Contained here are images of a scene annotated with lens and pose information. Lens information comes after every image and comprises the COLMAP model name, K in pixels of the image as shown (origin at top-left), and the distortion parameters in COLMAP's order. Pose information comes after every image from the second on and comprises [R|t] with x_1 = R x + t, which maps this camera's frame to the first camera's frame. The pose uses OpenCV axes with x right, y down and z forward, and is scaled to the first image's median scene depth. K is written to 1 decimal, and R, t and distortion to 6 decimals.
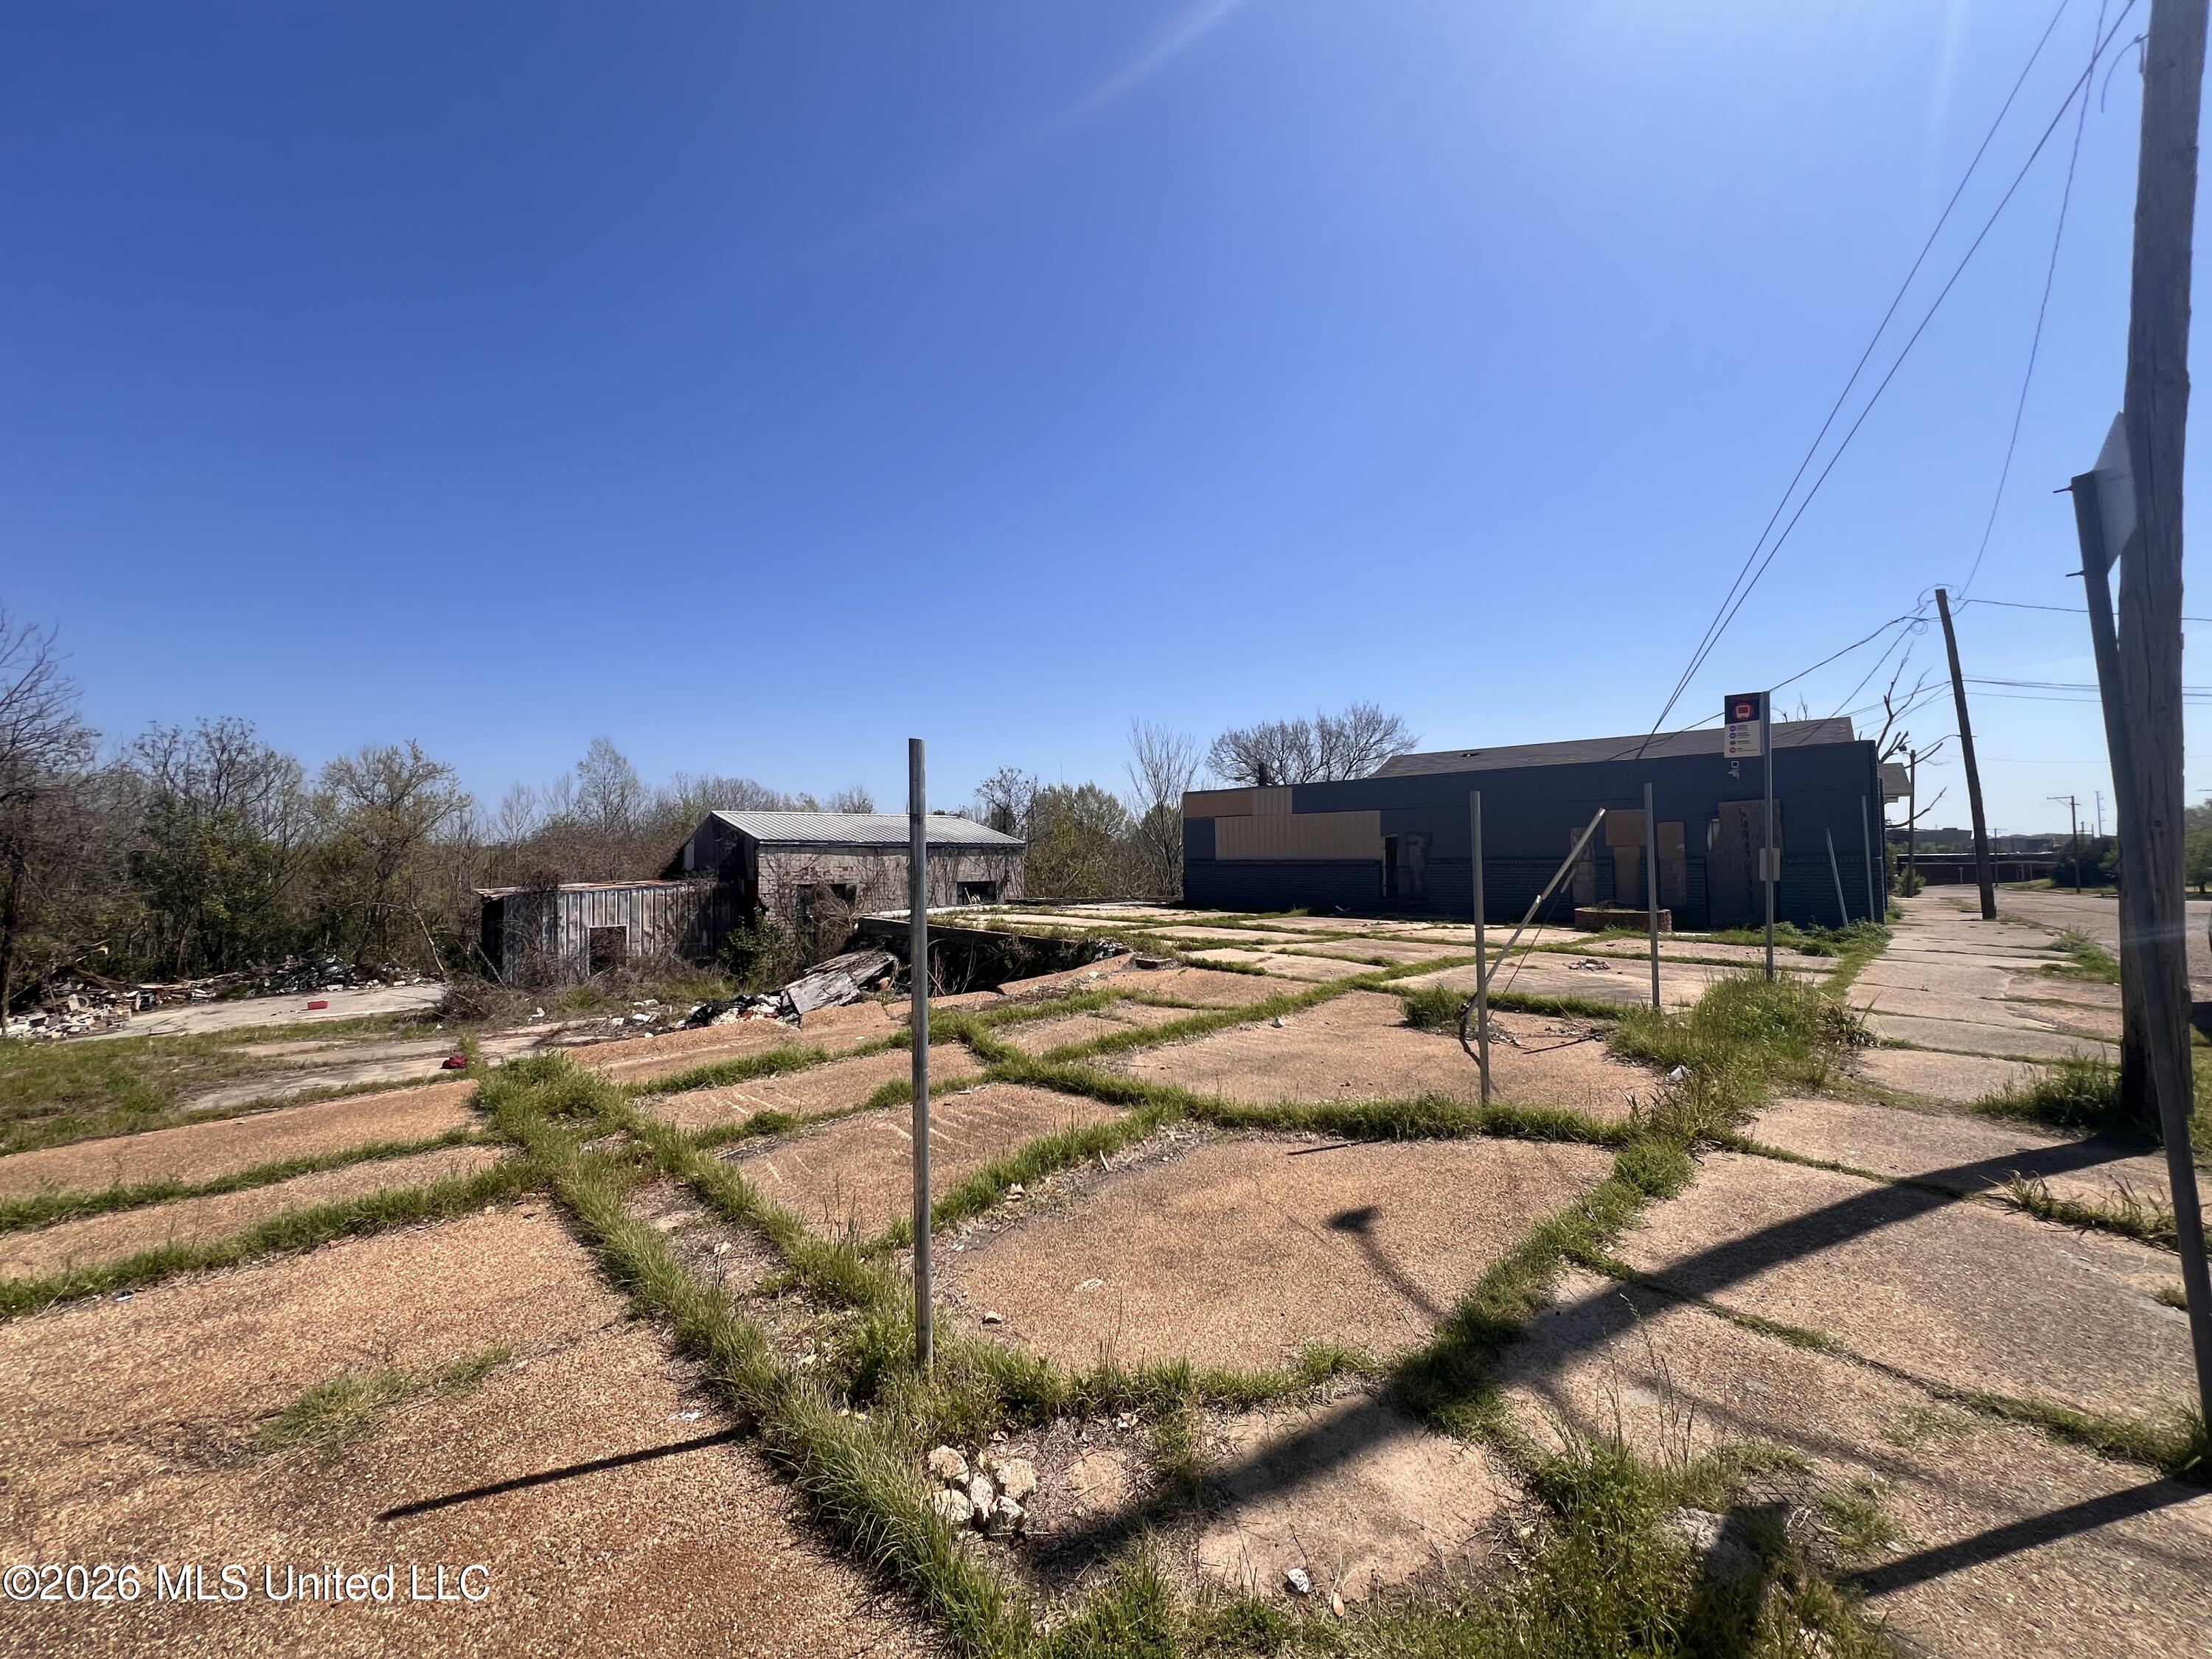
lens RADIAL K [[887.0, 0, 1099.1], [0, 887.0, 824.3], [0, 0, 1]] dist [-0.001789, 0.000826]
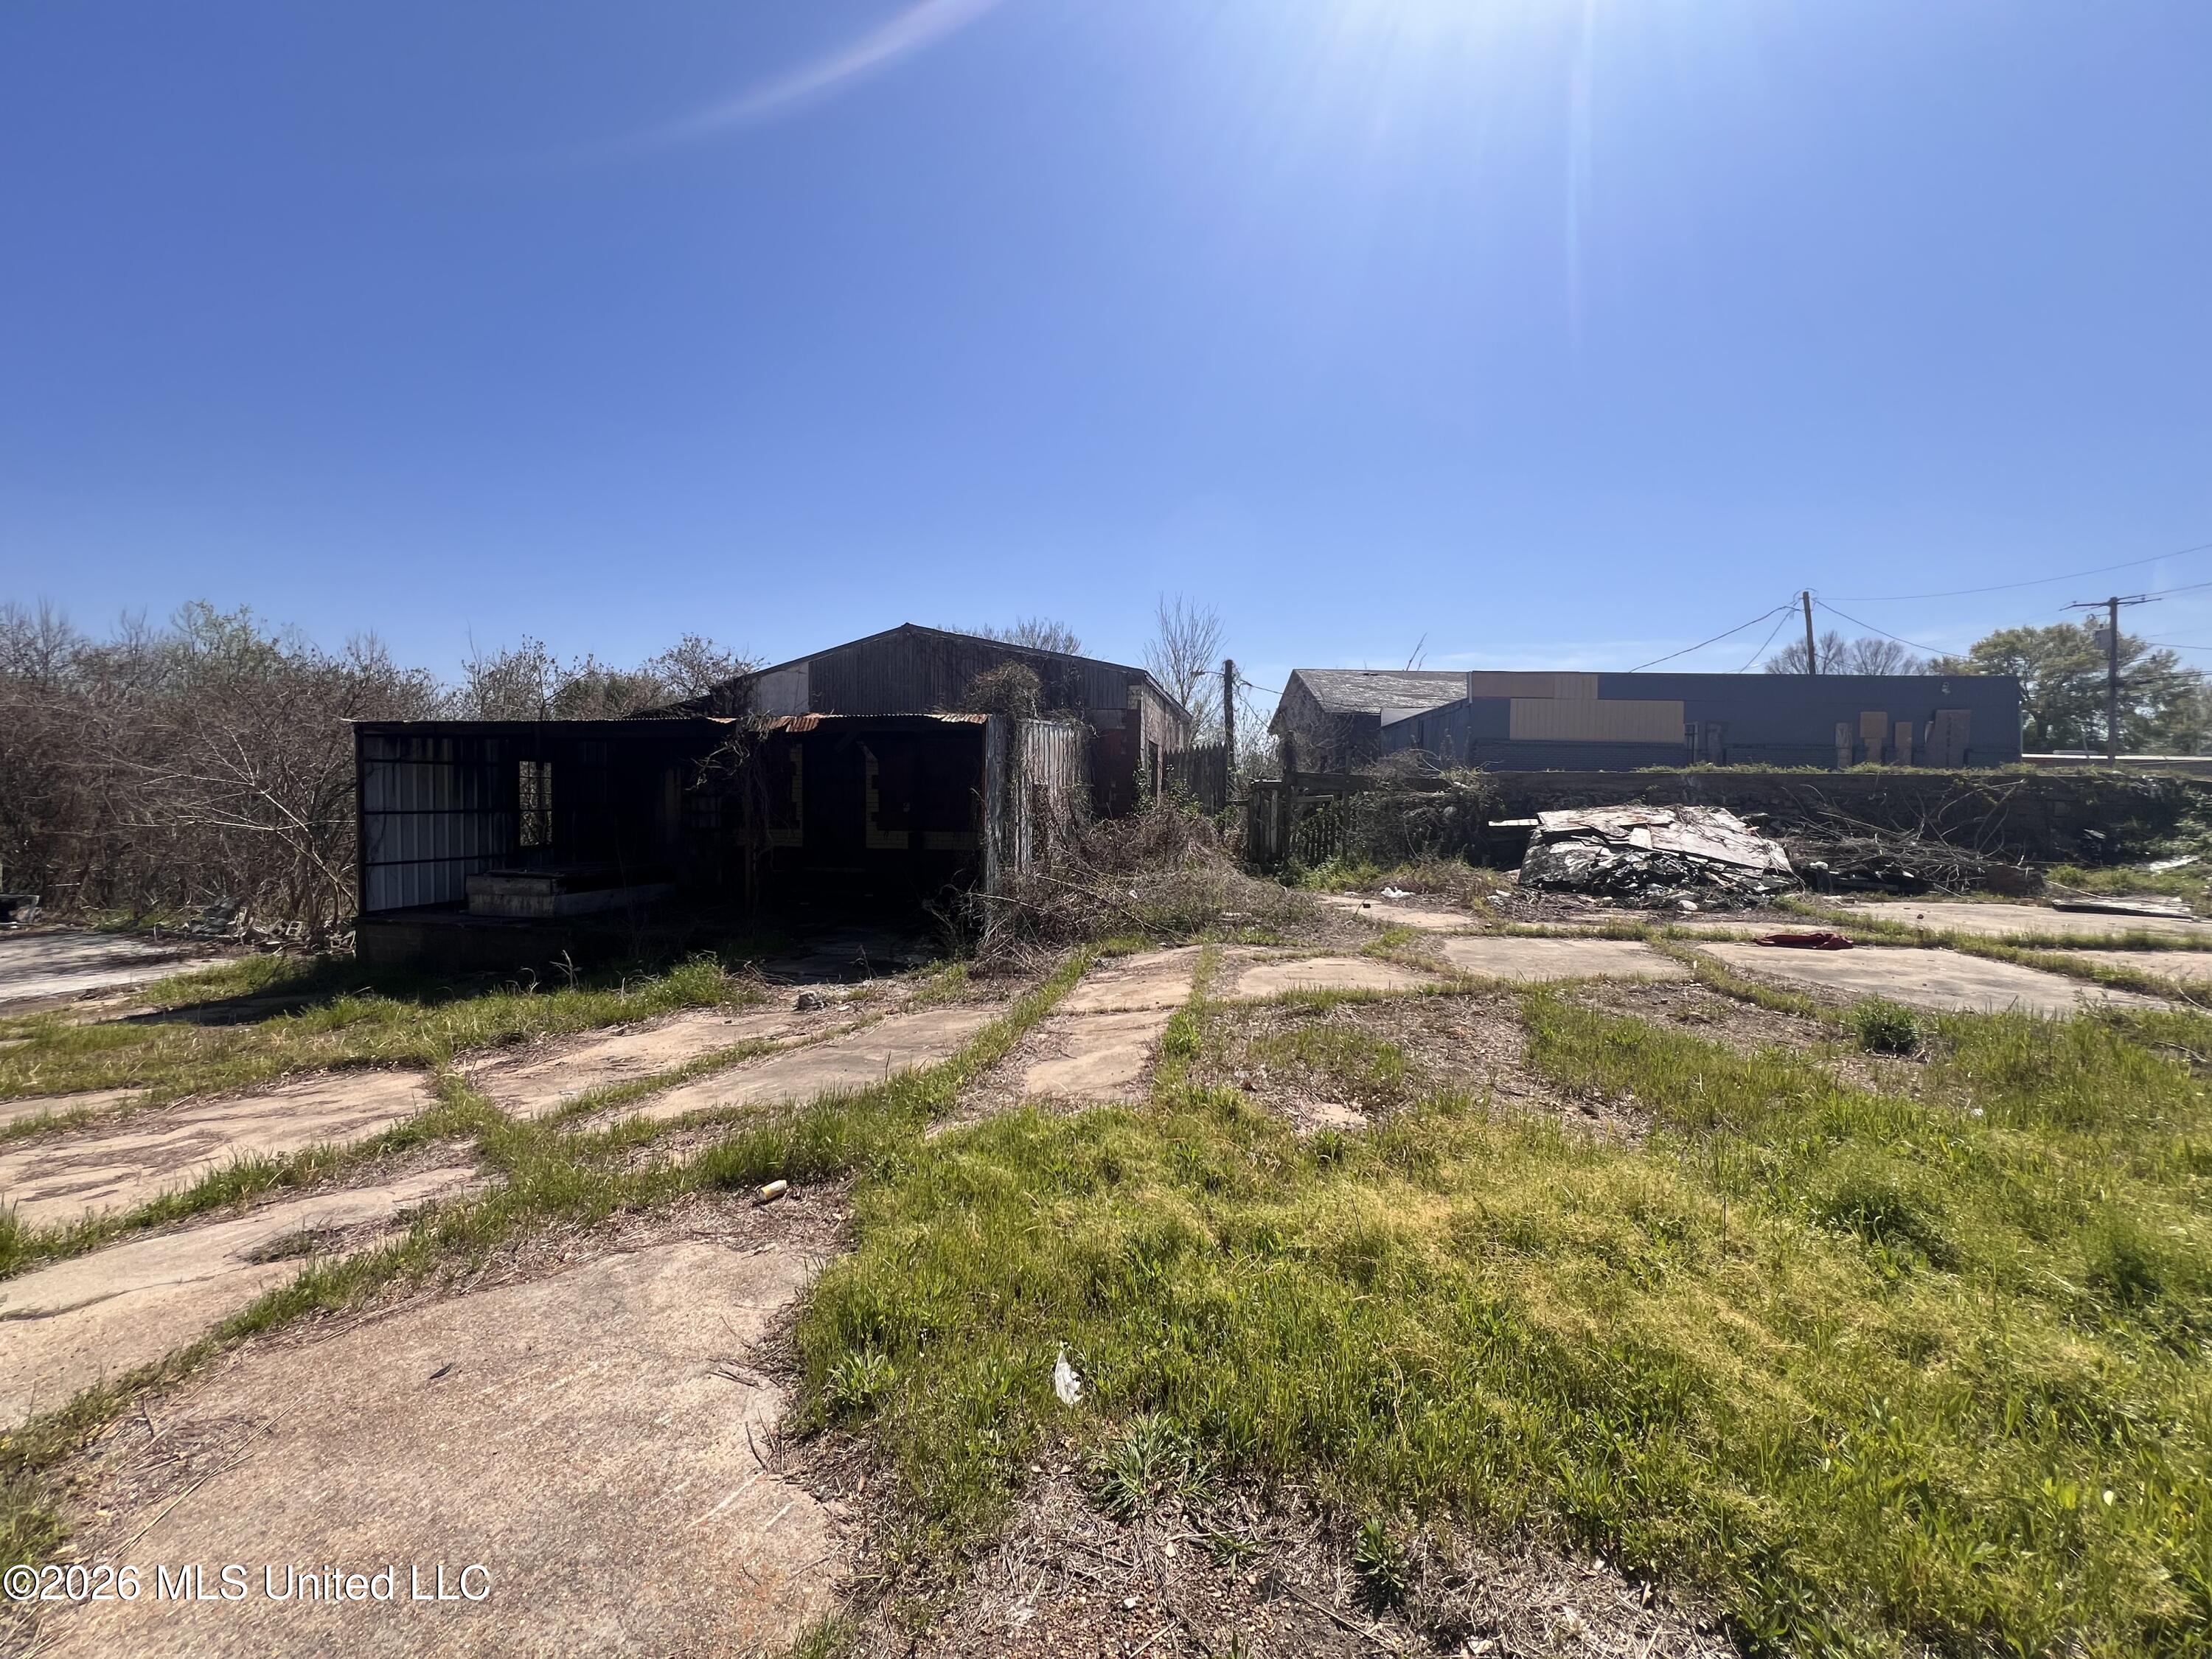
lens RADIAL K [[890.8, 0, 1101.3], [0, 890.8, 825.4], [0, 0, 1]] dist [-0.003109, 0.001152]
pose [[0.775820, 0.003354, 0.630945, -0.929525], [-0.052283, 0.996889, 0.058989, 0.107977], [-0.628784, -0.078753, 0.773582, 0.515226]]
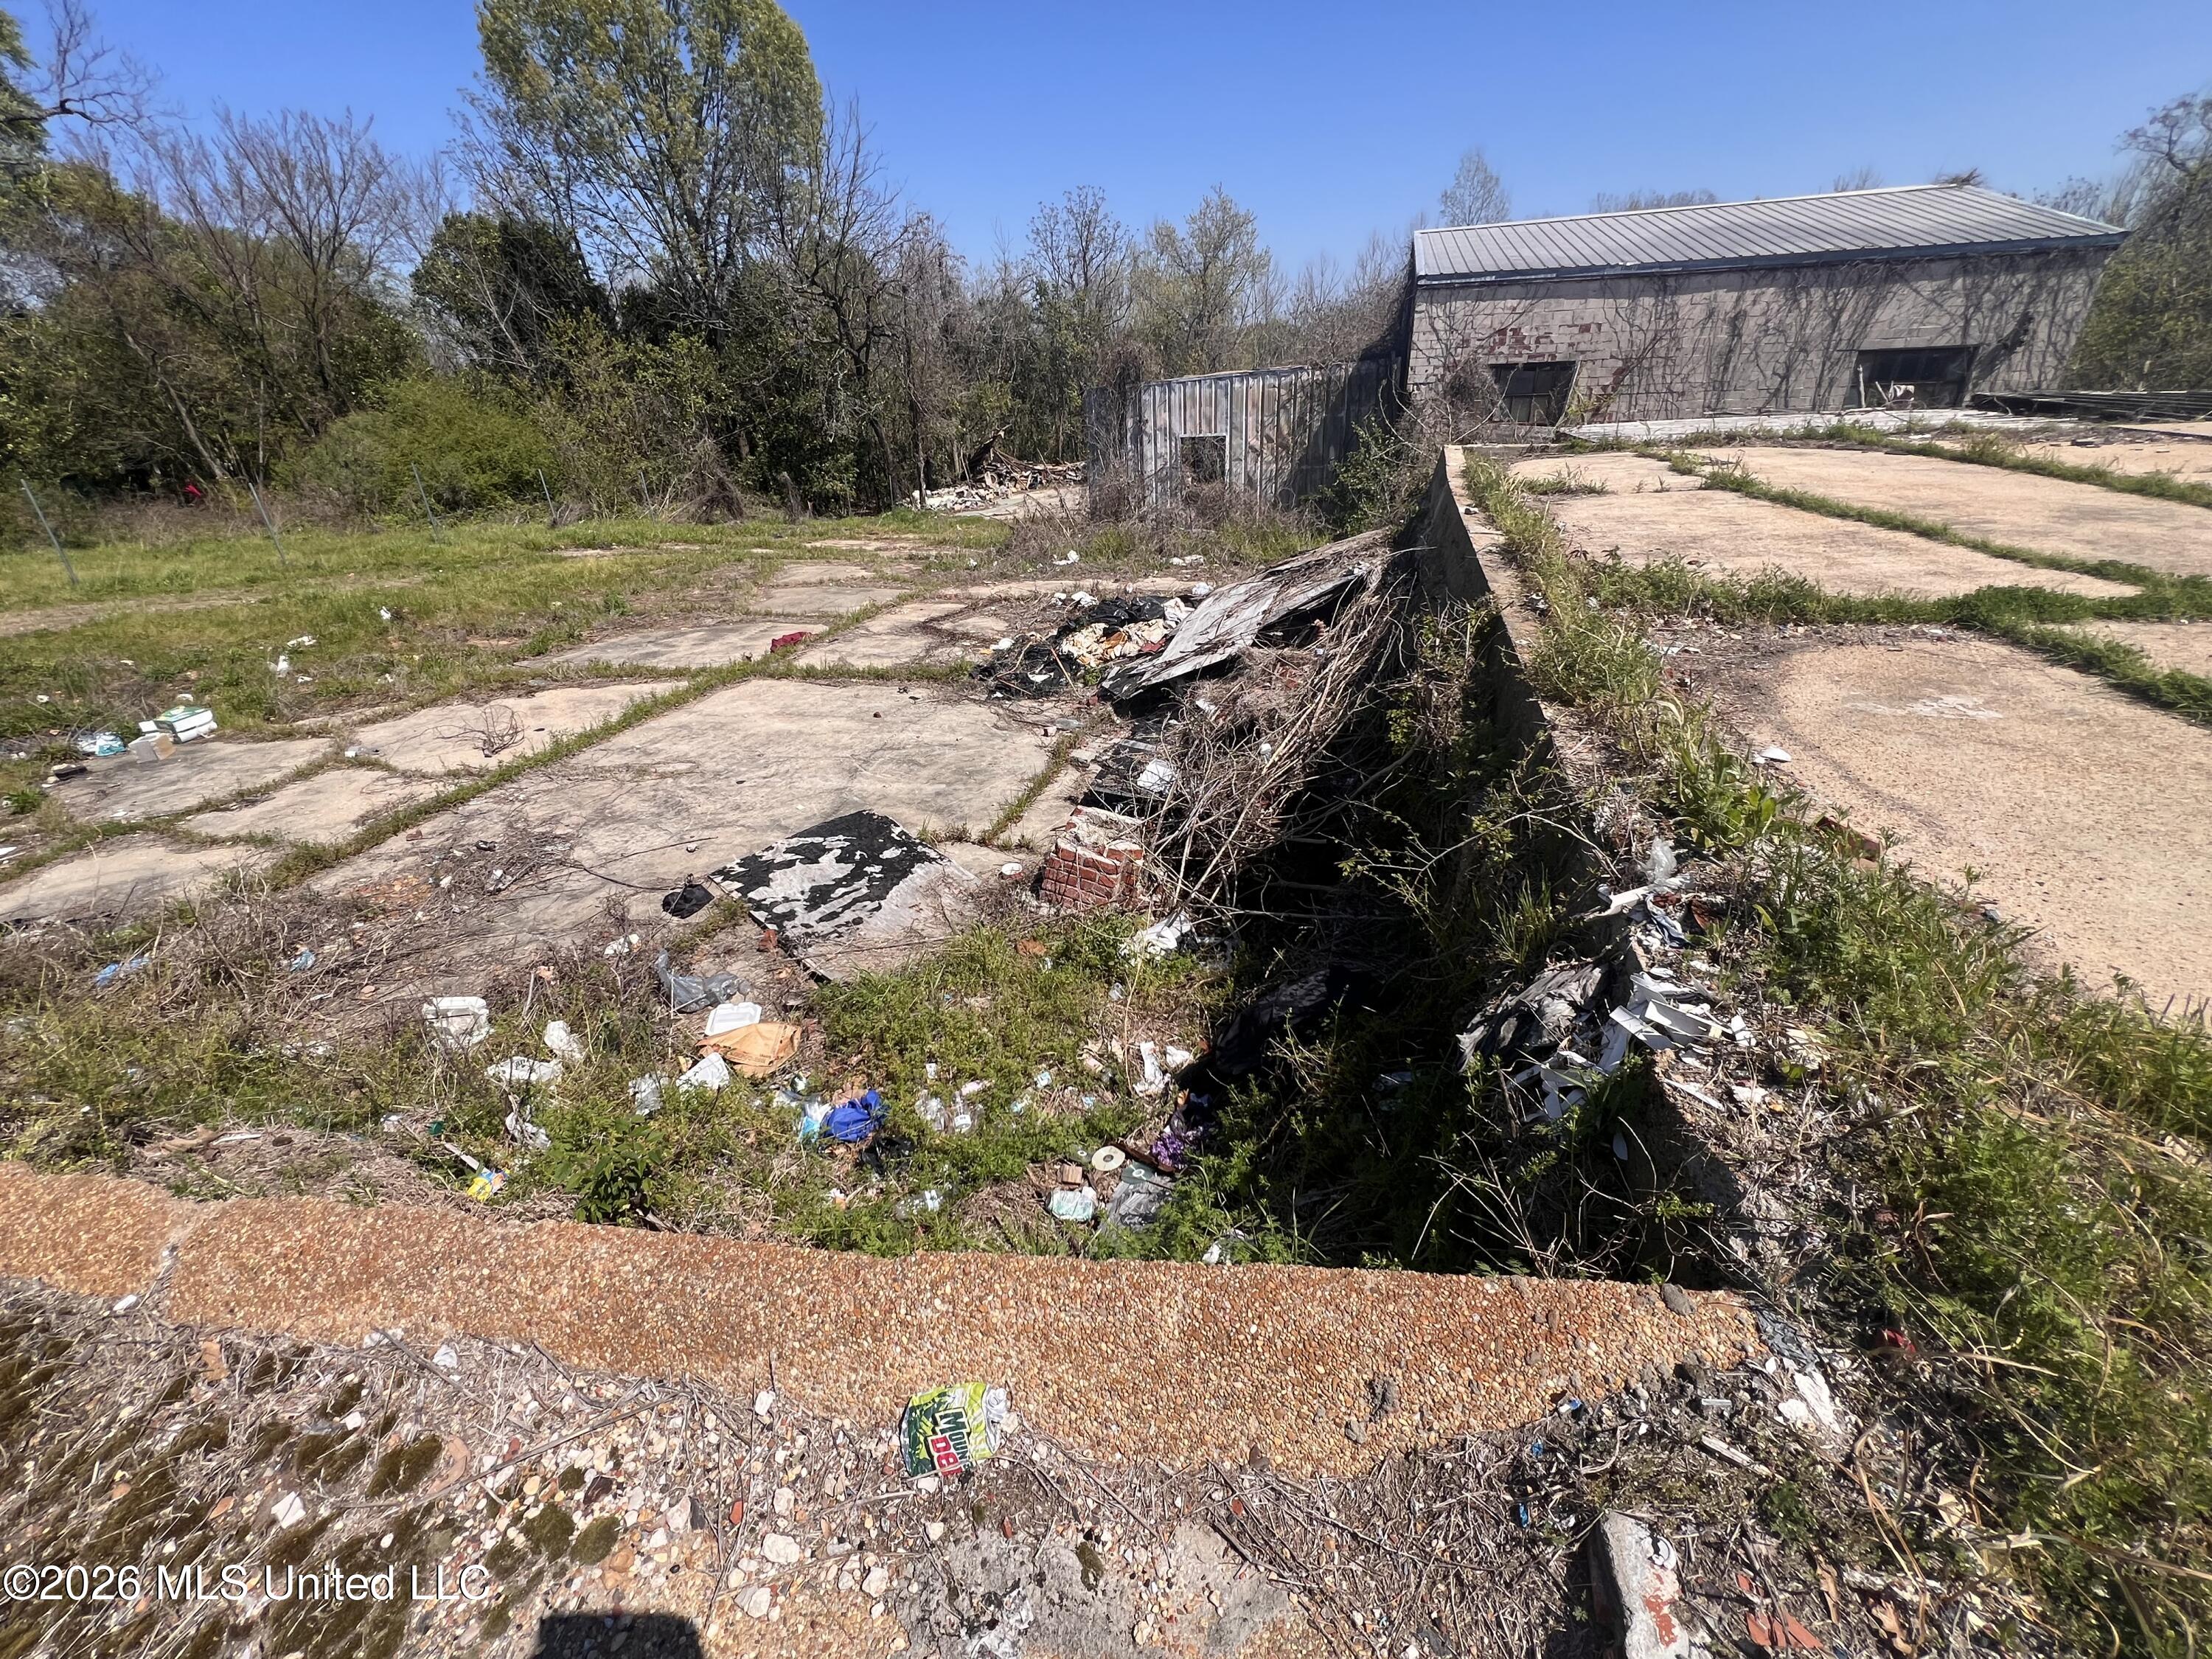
lens RADIAL K [[890.8, 0, 1096.5], [0, 890.8, 824.2], [0, 0, 1]] dist [-0.003109, 0.001152]
pose [[0.599665, 0.352251, -0.718555, 0.023369], [0.075074, 0.869189, 0.488747, 0.030665], [0.796722, -0.347029, 0.494777, 0.478819]]
